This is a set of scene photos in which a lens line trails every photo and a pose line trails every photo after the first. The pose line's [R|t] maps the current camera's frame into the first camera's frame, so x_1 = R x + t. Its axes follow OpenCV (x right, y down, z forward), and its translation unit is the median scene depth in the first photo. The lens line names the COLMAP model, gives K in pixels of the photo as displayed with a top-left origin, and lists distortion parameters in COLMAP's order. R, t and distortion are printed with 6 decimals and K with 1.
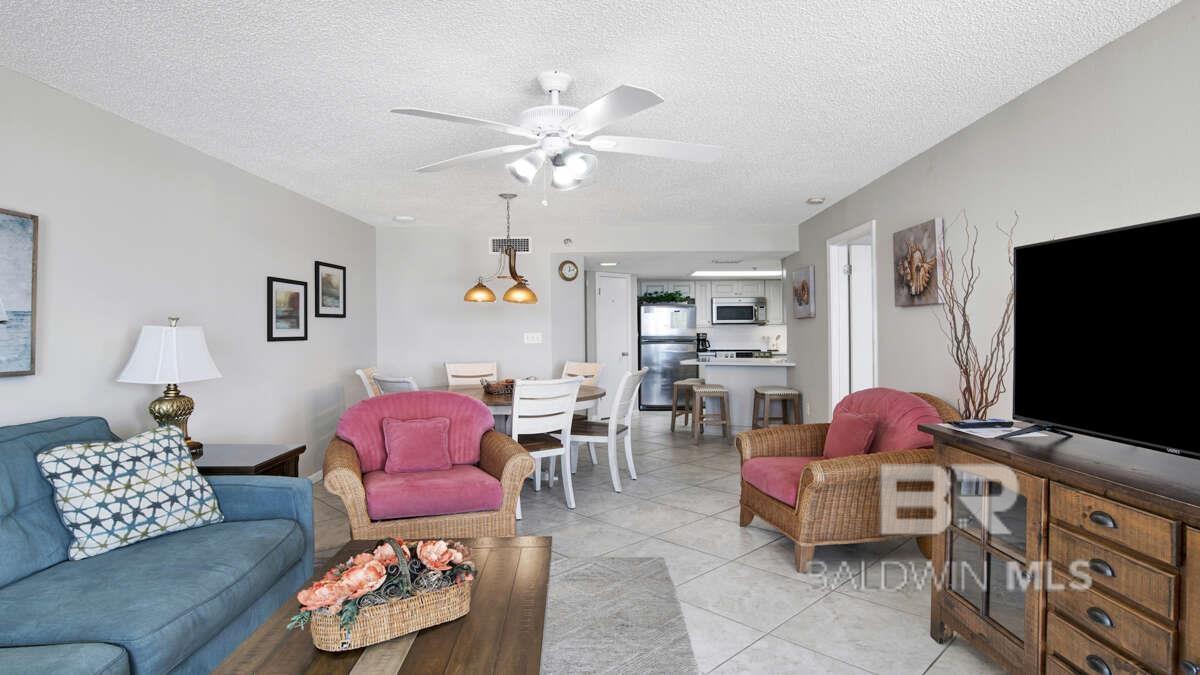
lens RADIAL K [[628.0, 0, 600.0], [0, 628.0, 337.5], [0, 0, 1]] dist [-0.076433, 0.030269]
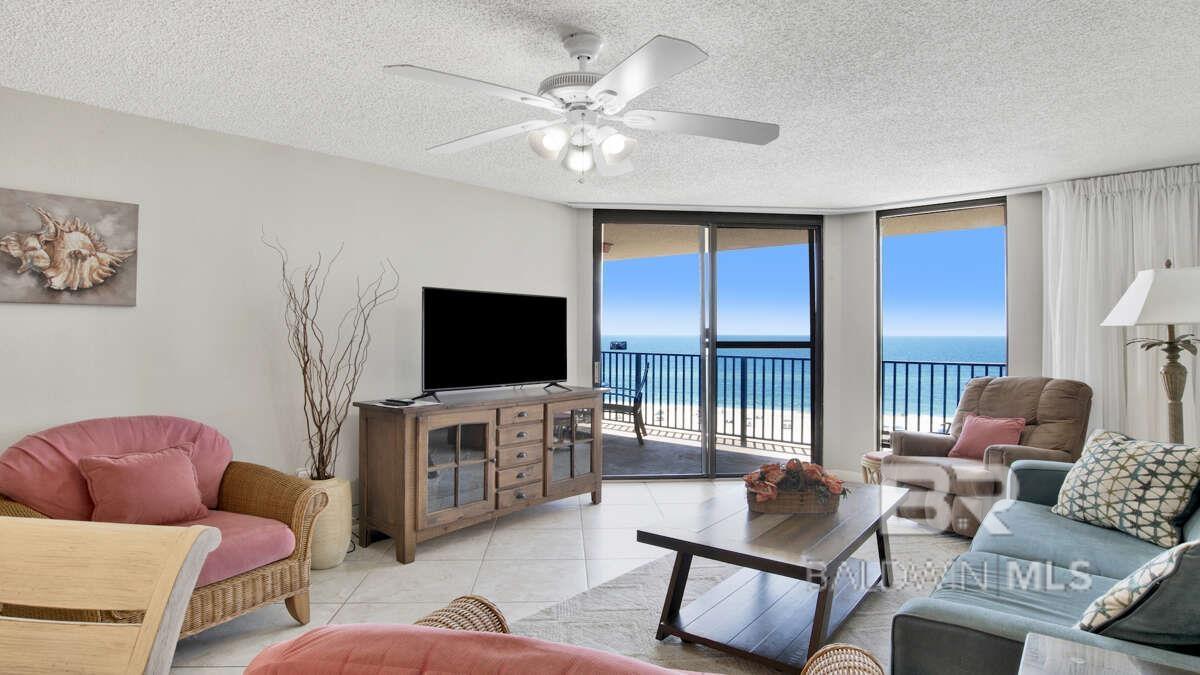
lens RADIAL K [[639.8, 0, 617.7], [0, 639.8, 334.5], [0, 0, 1]] dist [-0.060925, 0.022057]
pose [[-0.780958, 0.004519, 0.624567, -0.481428], [0.010302, 0.999931, 0.005647, -0.015135], [-0.624498, 0.010844, -0.780951, 1.232443]]
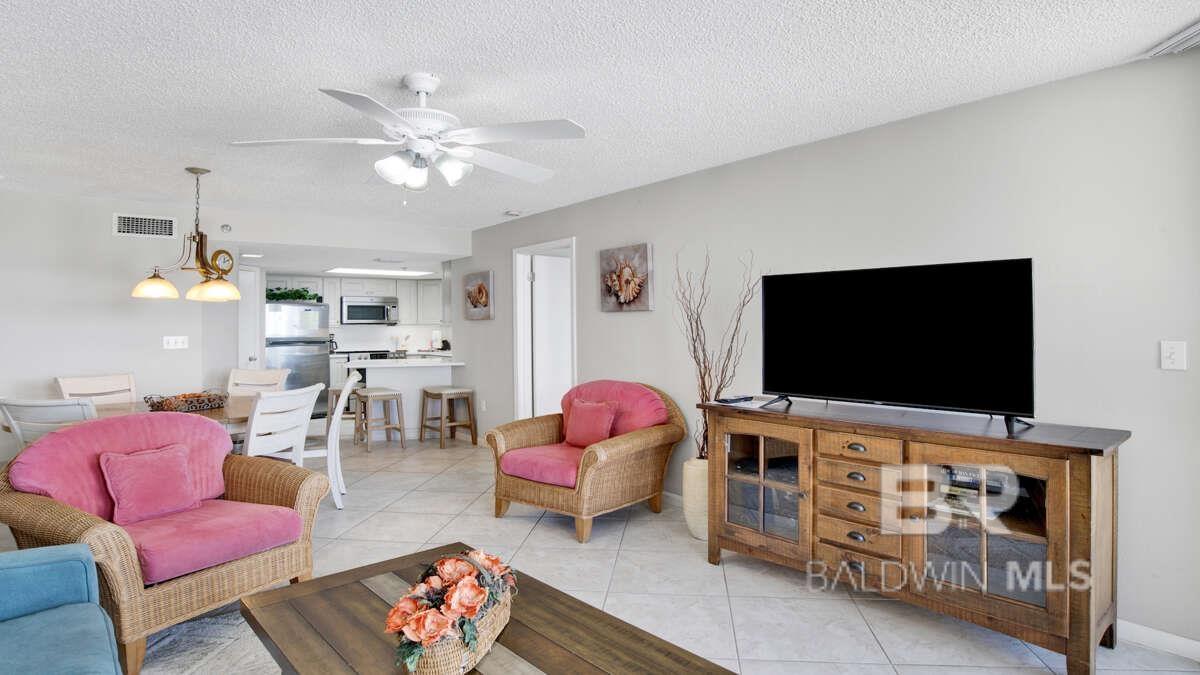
lens RADIAL K [[647.7, 0, 602.0], [0, 647.7, 313.2], [0, 0, 1]] dist [-0.074768, 0.022336]
pose [[0.771243, 0.011254, 0.636441, -0.365597], [0.011590, 0.999430, -0.031718, -0.008359], [-0.636435, 0.031839, 0.770673, 0.035820]]
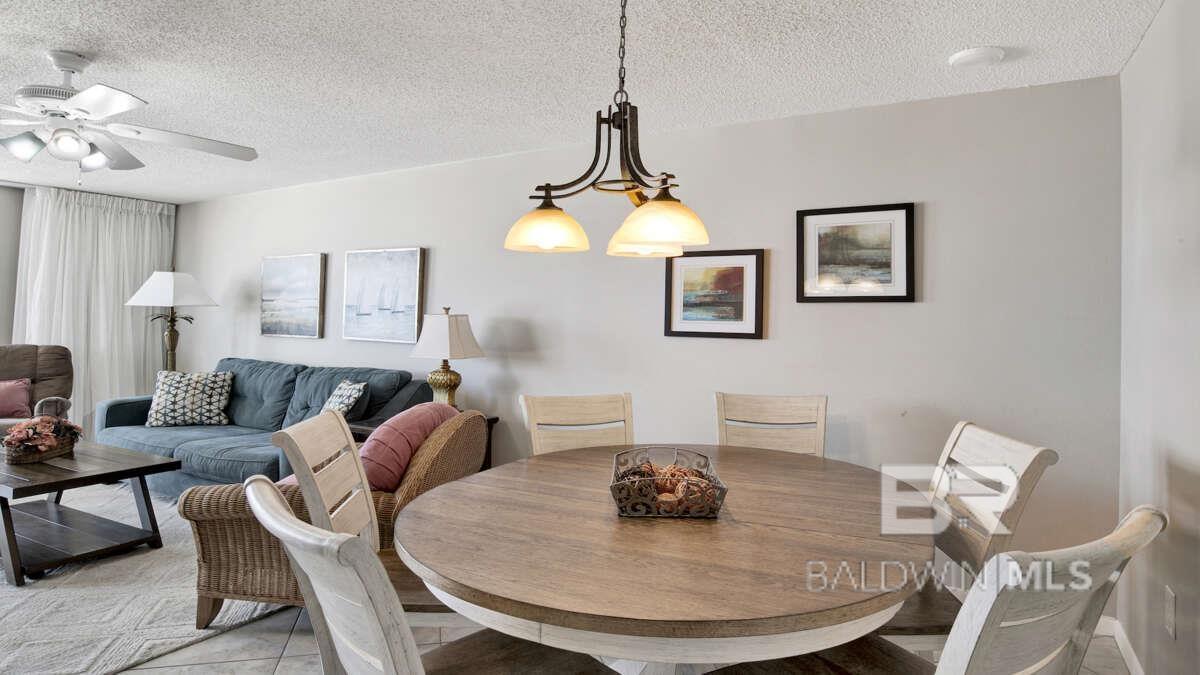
lens RADIAL K [[668.9, 0, 600.9], [0, 668.9, 304.1], [0, 0, 1]] dist [-0.057397, 0.025573]
pose [[-0.479930, -0.021361, -0.877047, 0.309992], [-0.024728, 0.999636, -0.010815, -0.028389], [0.876958, 0.016498, -0.480284, 1.679274]]
